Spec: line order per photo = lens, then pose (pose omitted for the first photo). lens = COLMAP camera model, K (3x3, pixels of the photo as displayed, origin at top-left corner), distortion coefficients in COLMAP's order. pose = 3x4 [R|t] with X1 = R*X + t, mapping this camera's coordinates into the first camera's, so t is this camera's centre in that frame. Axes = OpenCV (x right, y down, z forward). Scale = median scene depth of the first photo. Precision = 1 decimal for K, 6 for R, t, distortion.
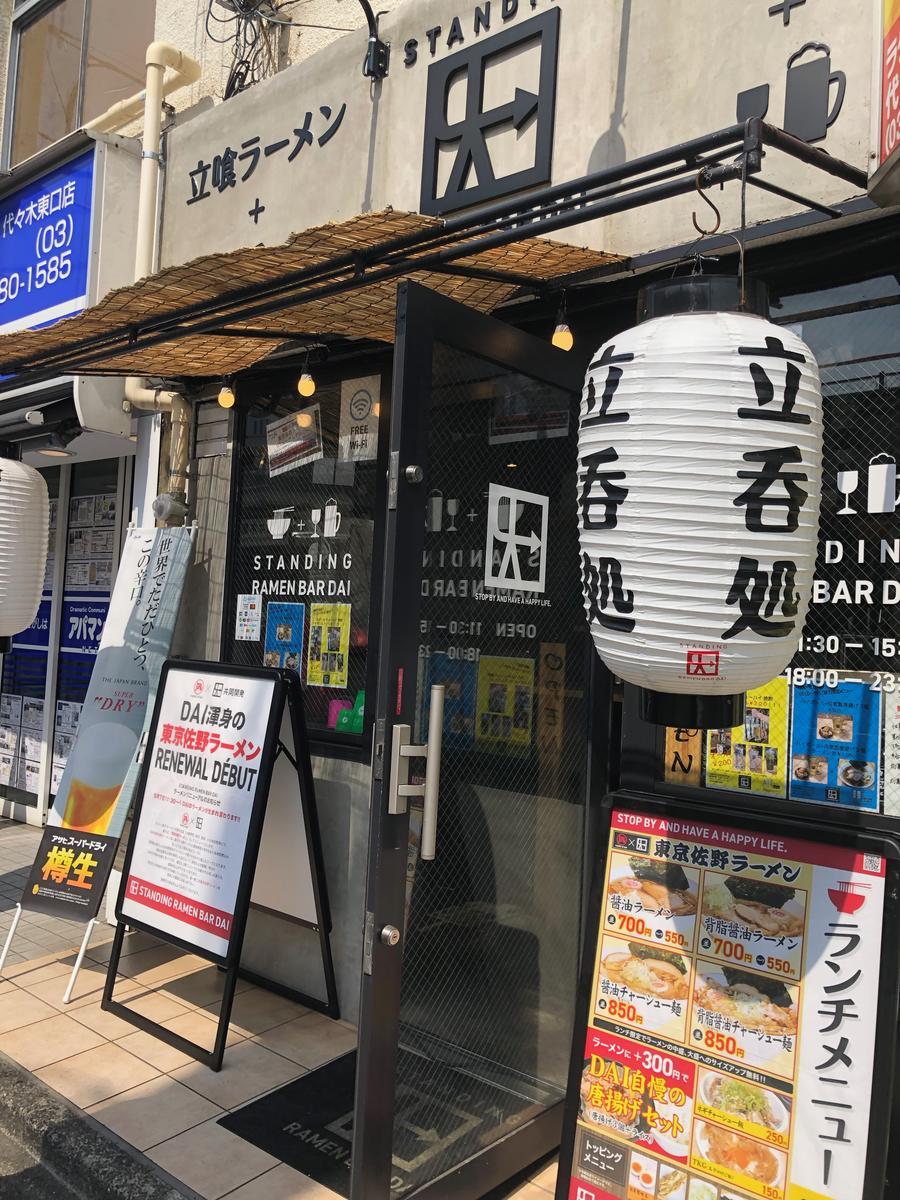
lens RADIAL K [[971.6, 0, 450.7], [0, 971.6, 599.2], [0, 0, 1]] dist [0.036506, -0.024132]
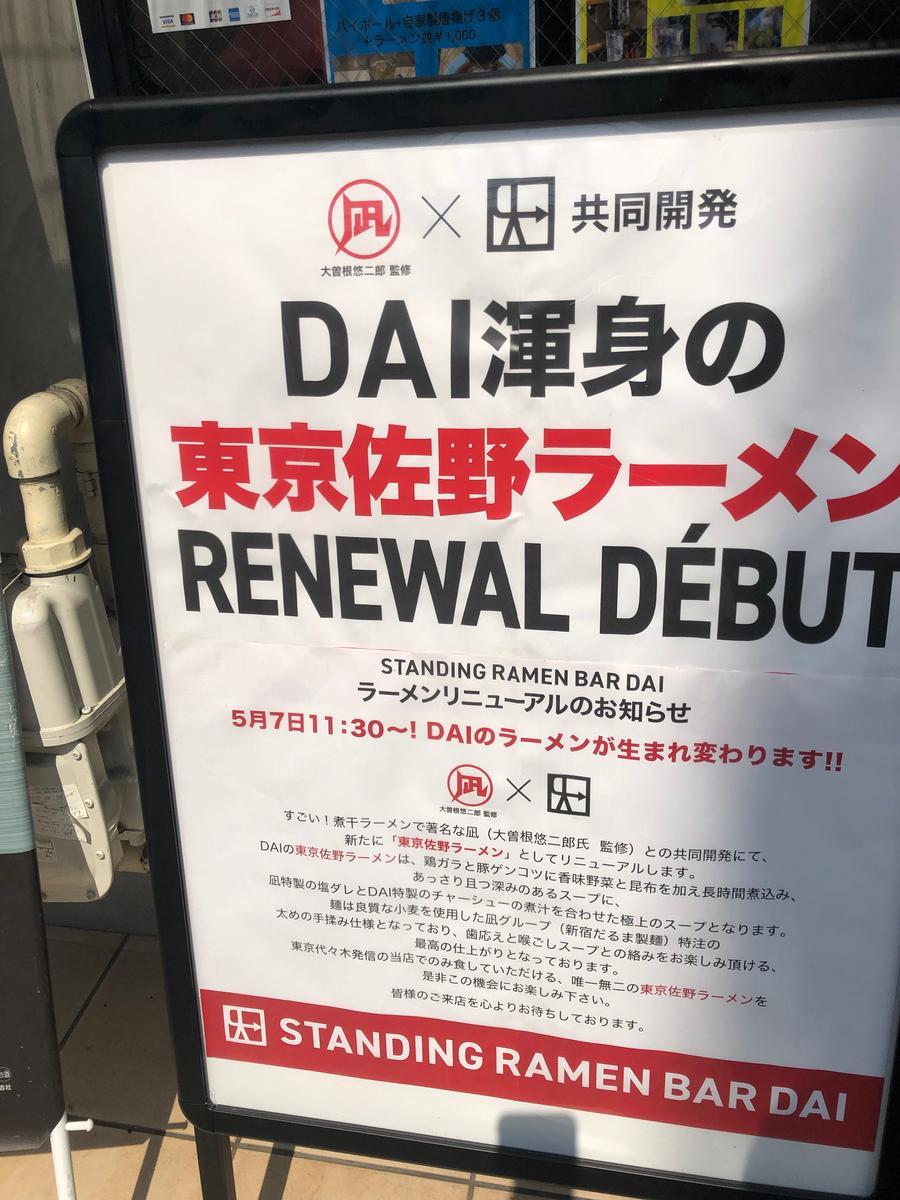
lens RADIAL K [[971.6, 0, 448.9], [0, 971.6, 600.7], [0, 0, 1]] dist [0.036506, -0.024132]
pose [[0.865247, -0.294802, 0.405512, -0.249891], [0.083836, 0.882537, 0.462710, 0.047561], [-0.494287, -0.366362, 0.788327, 0.568549]]
